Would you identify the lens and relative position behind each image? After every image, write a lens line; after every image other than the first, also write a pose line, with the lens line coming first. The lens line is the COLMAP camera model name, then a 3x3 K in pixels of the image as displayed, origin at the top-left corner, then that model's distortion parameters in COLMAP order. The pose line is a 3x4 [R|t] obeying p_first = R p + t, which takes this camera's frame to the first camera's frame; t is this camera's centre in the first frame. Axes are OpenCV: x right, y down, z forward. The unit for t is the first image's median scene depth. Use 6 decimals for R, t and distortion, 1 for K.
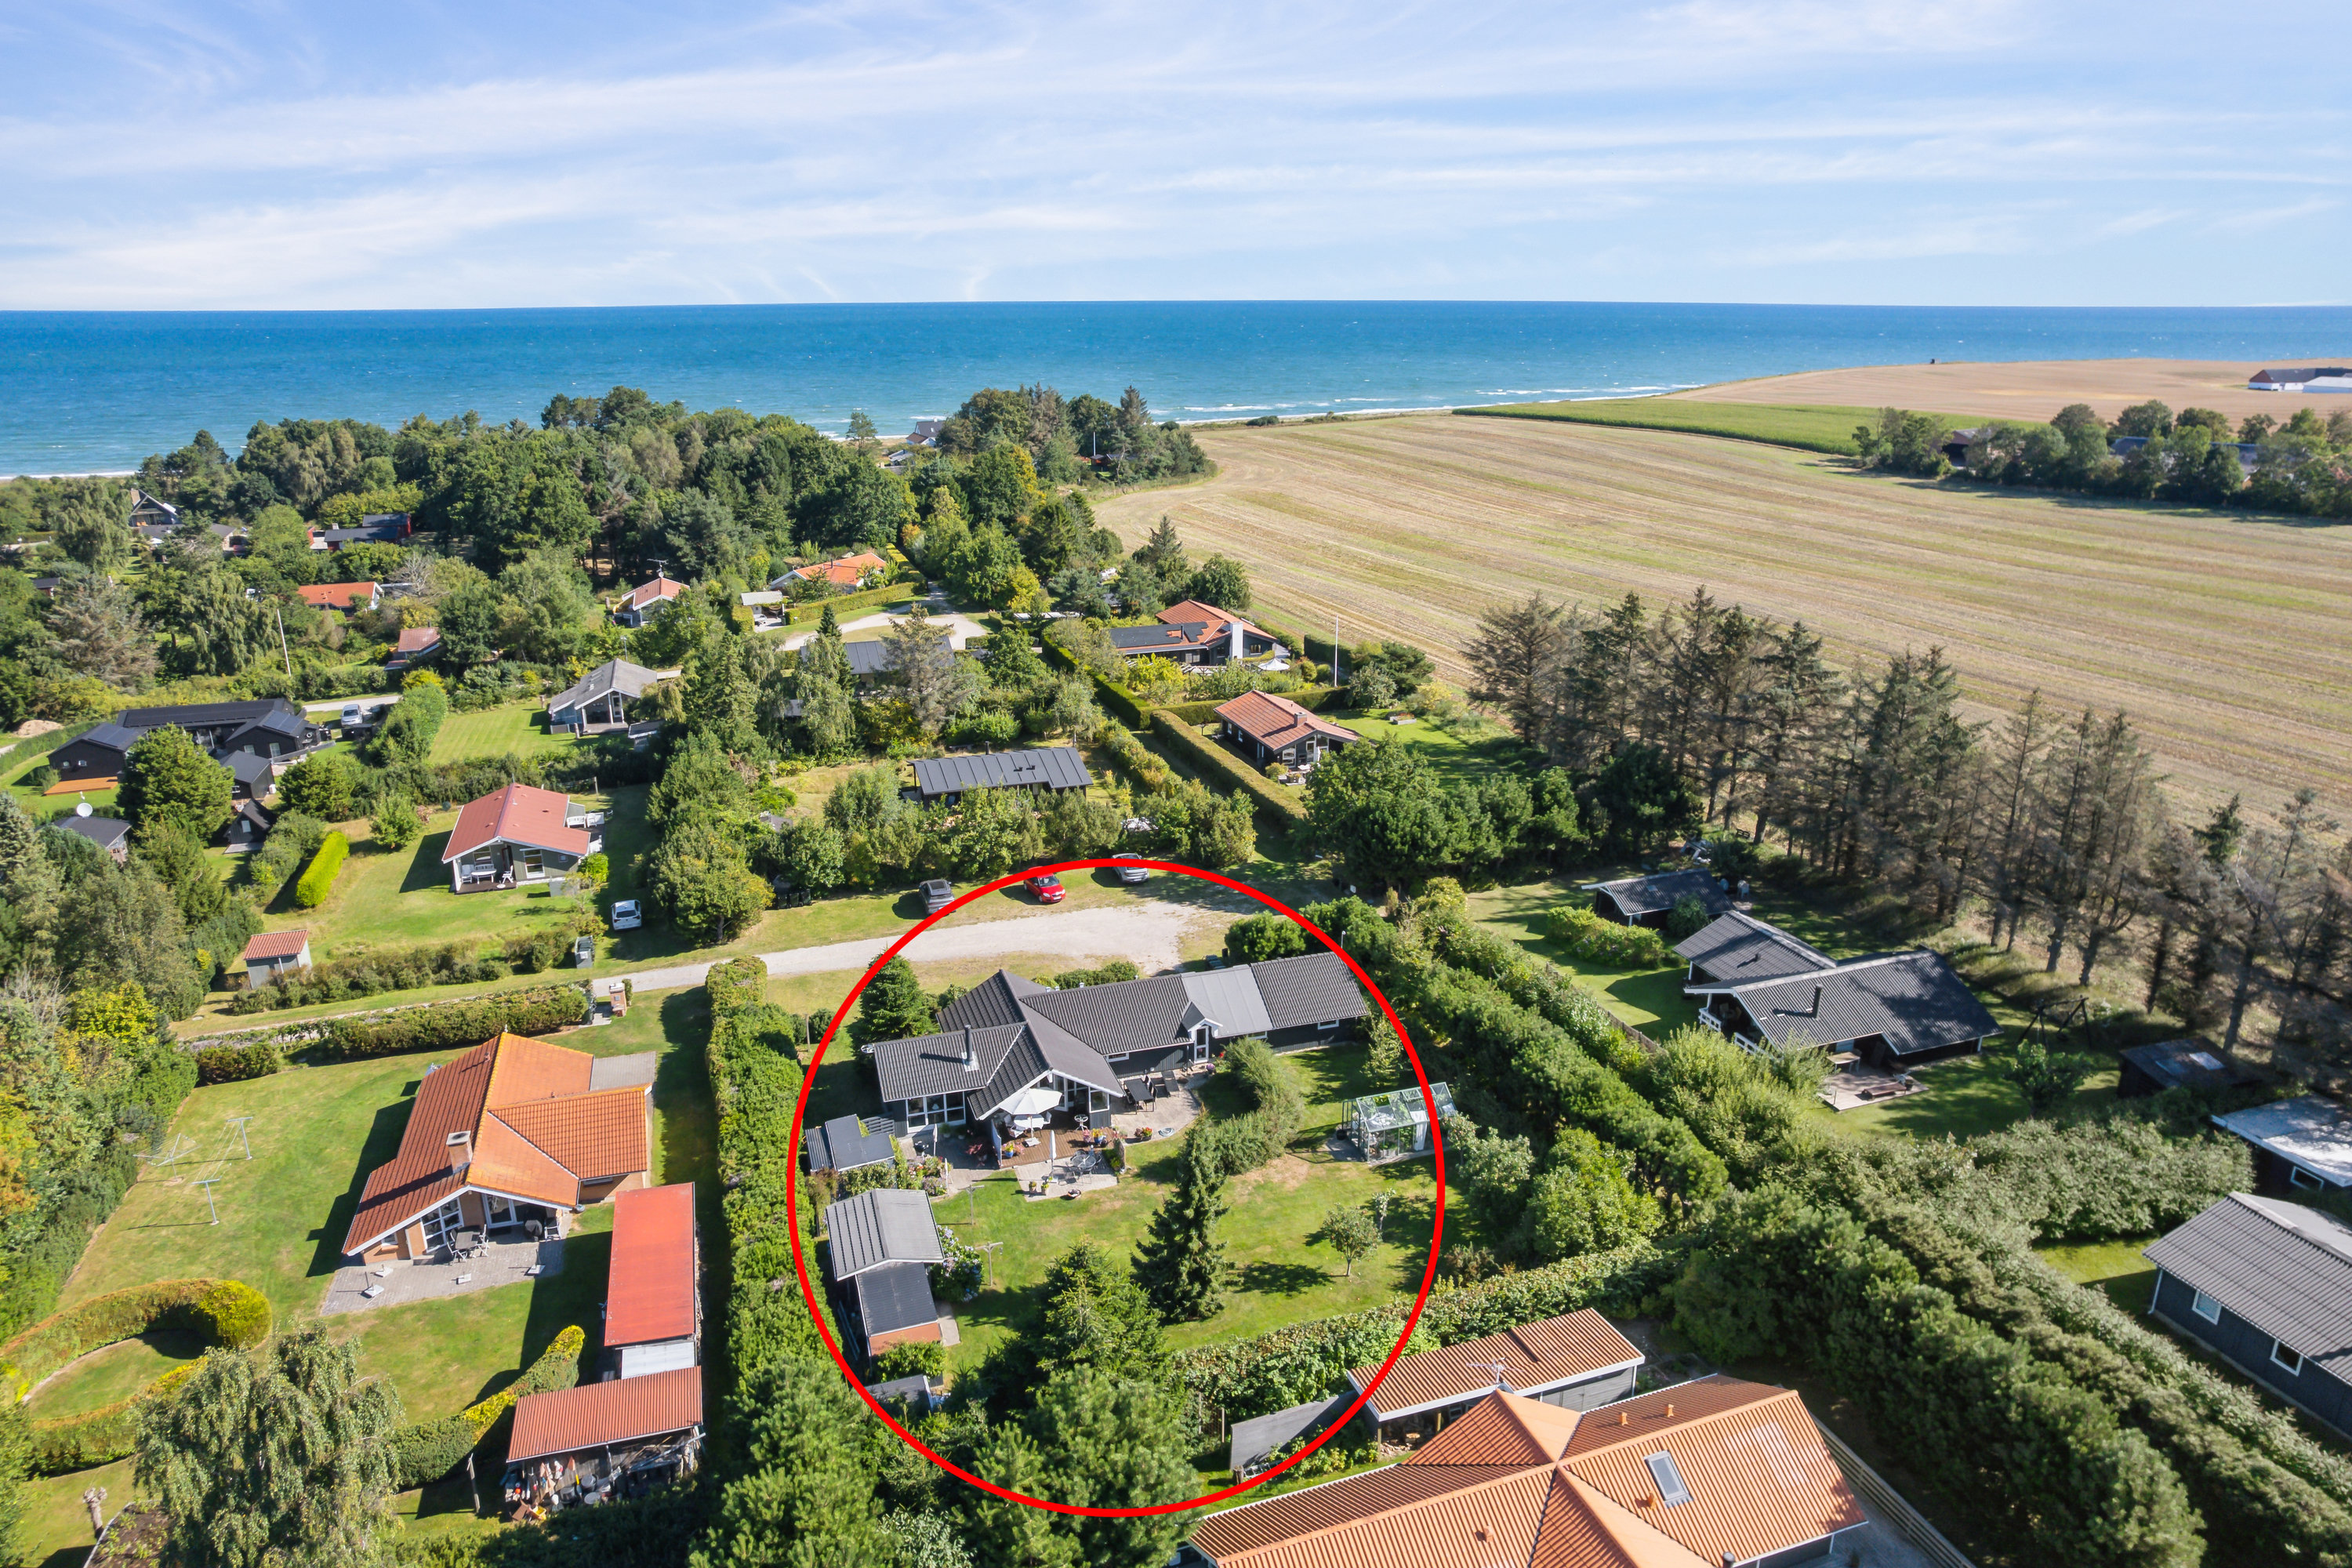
lens RADIAL K [[1514.0, 0, 1176.0], [0, 1514.0, 784.0], [0, 0, 1]] dist [-0.057212, 0.050418]
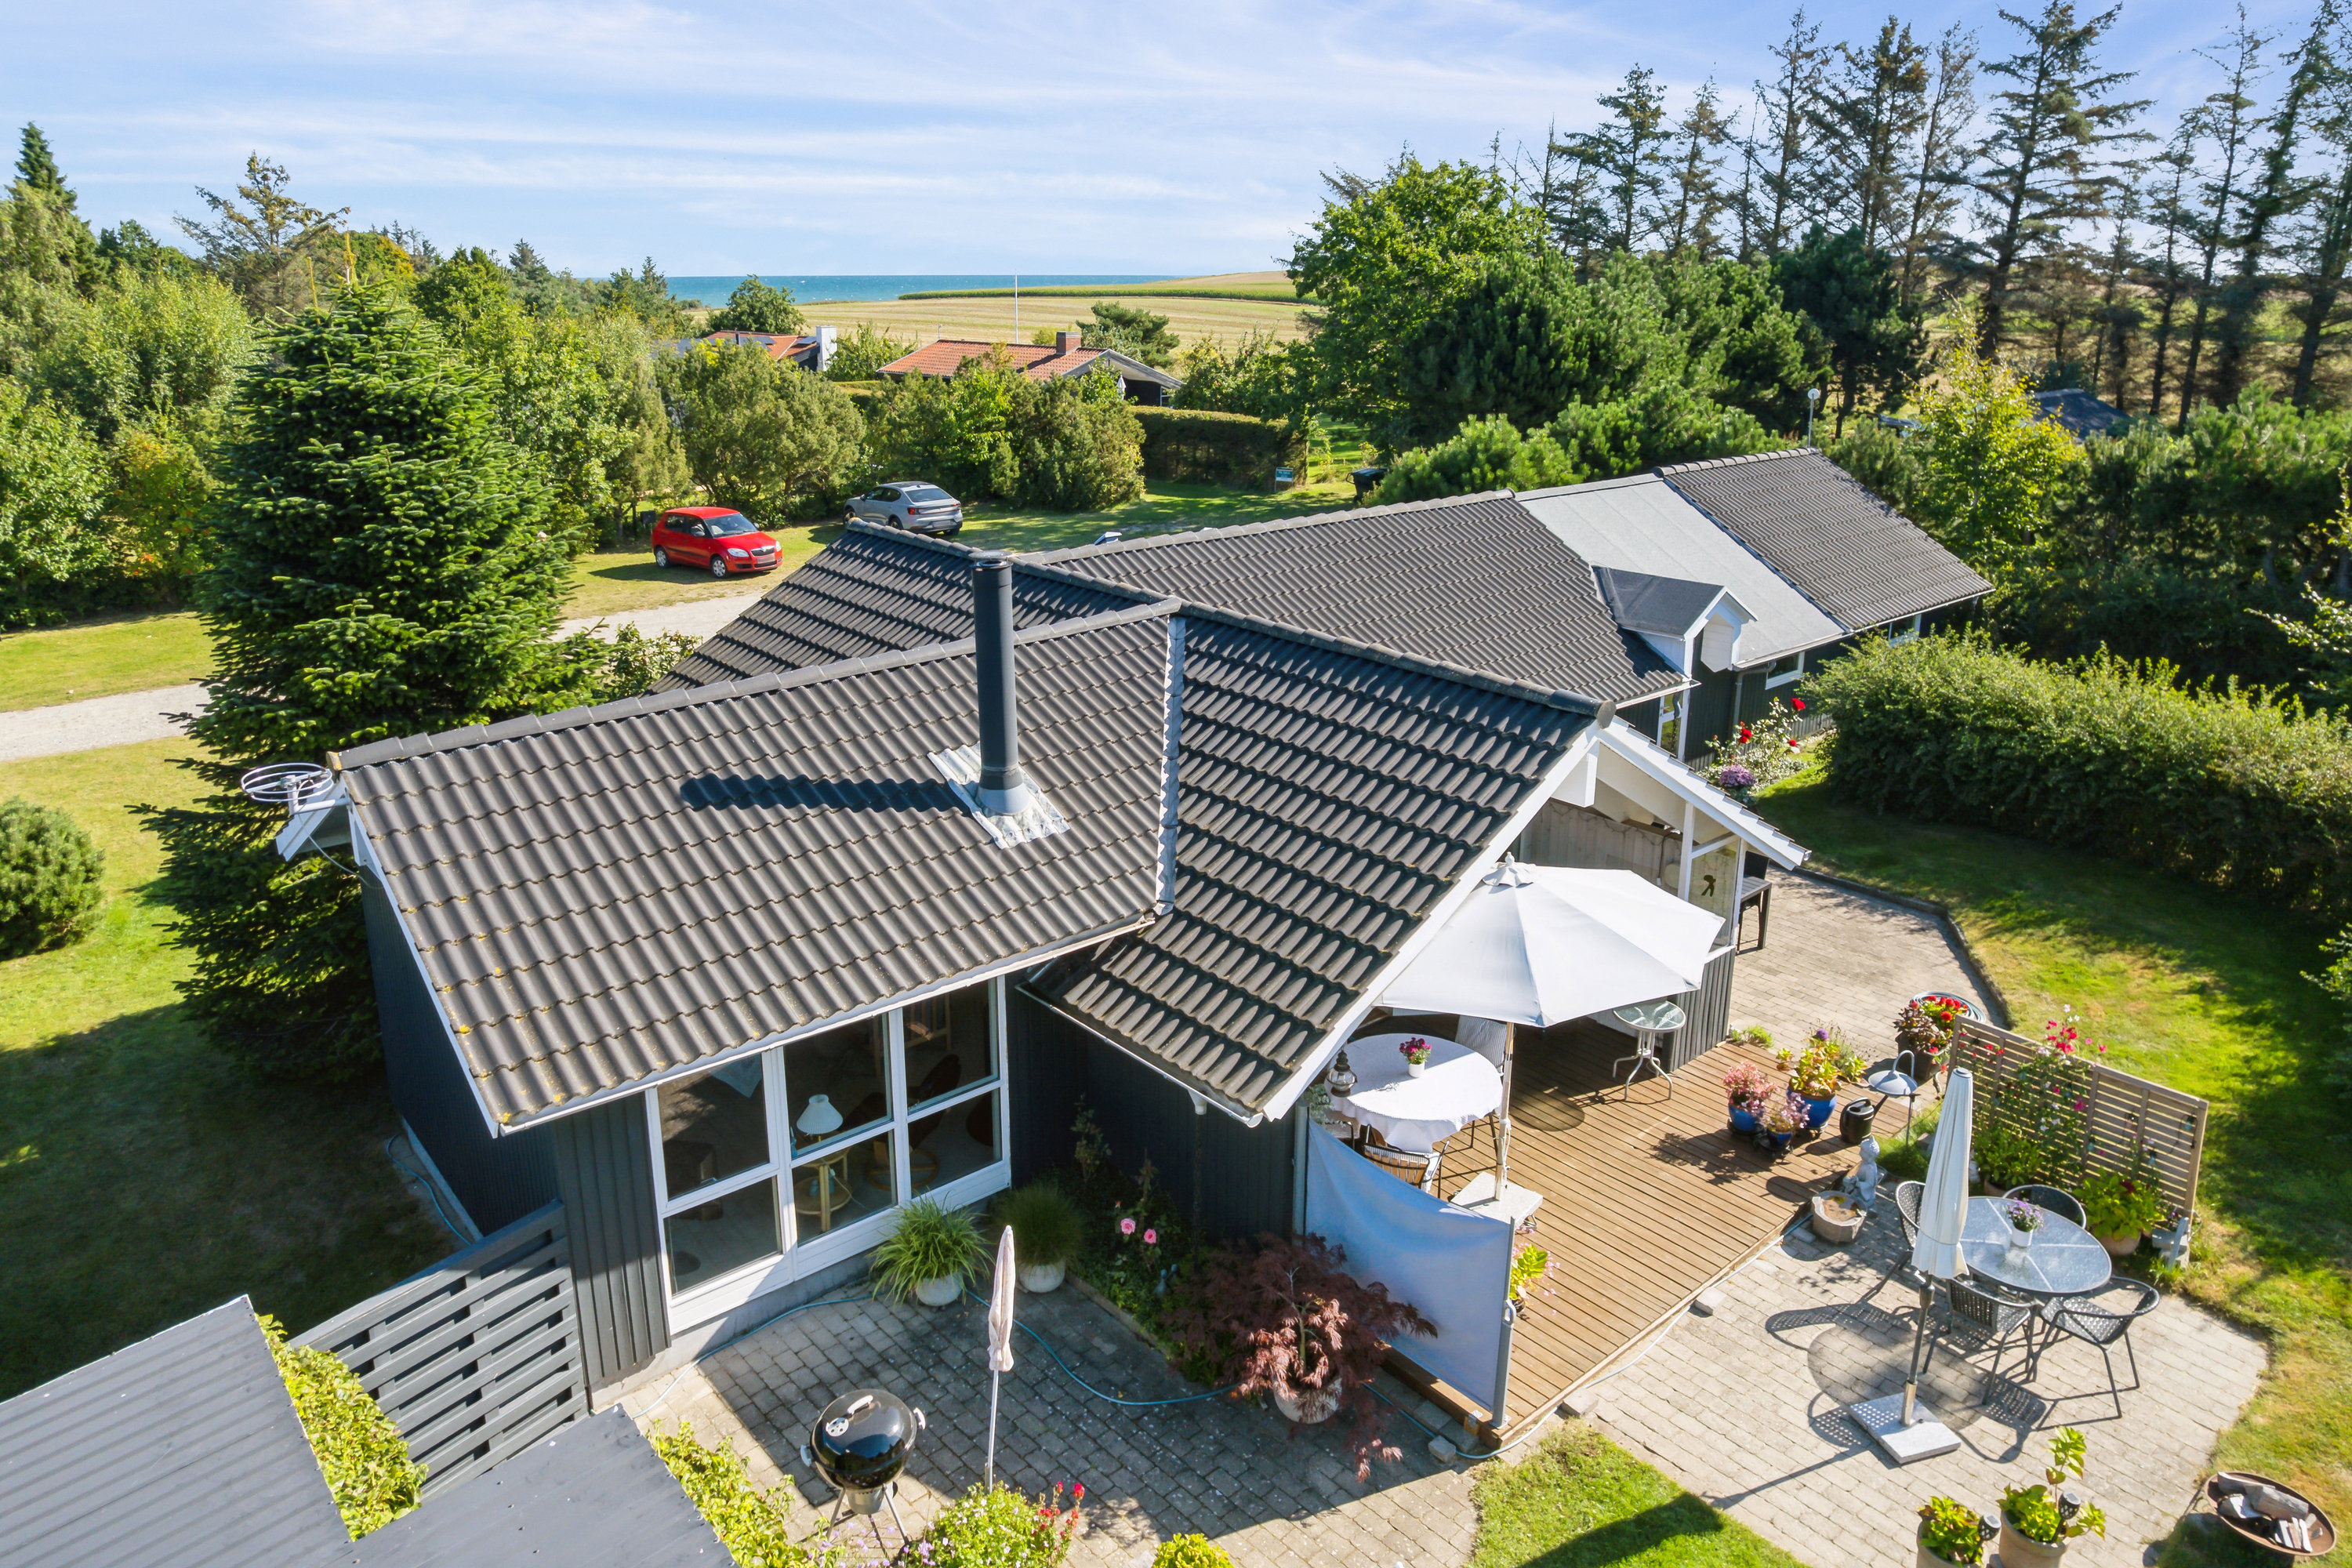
lens RADIAL K [[1514.0, 0, 1176.0], [0, 1514.0, 784.0], [0, 0, 1]] dist [-0.057212, 0.050418]
pose [[0.925350, -0.118837, 0.360008, -0.126576], [0.112606, 0.992901, 0.038314, 0.127563], [-0.362005, 0.005086, 0.932162, 0.602412]]
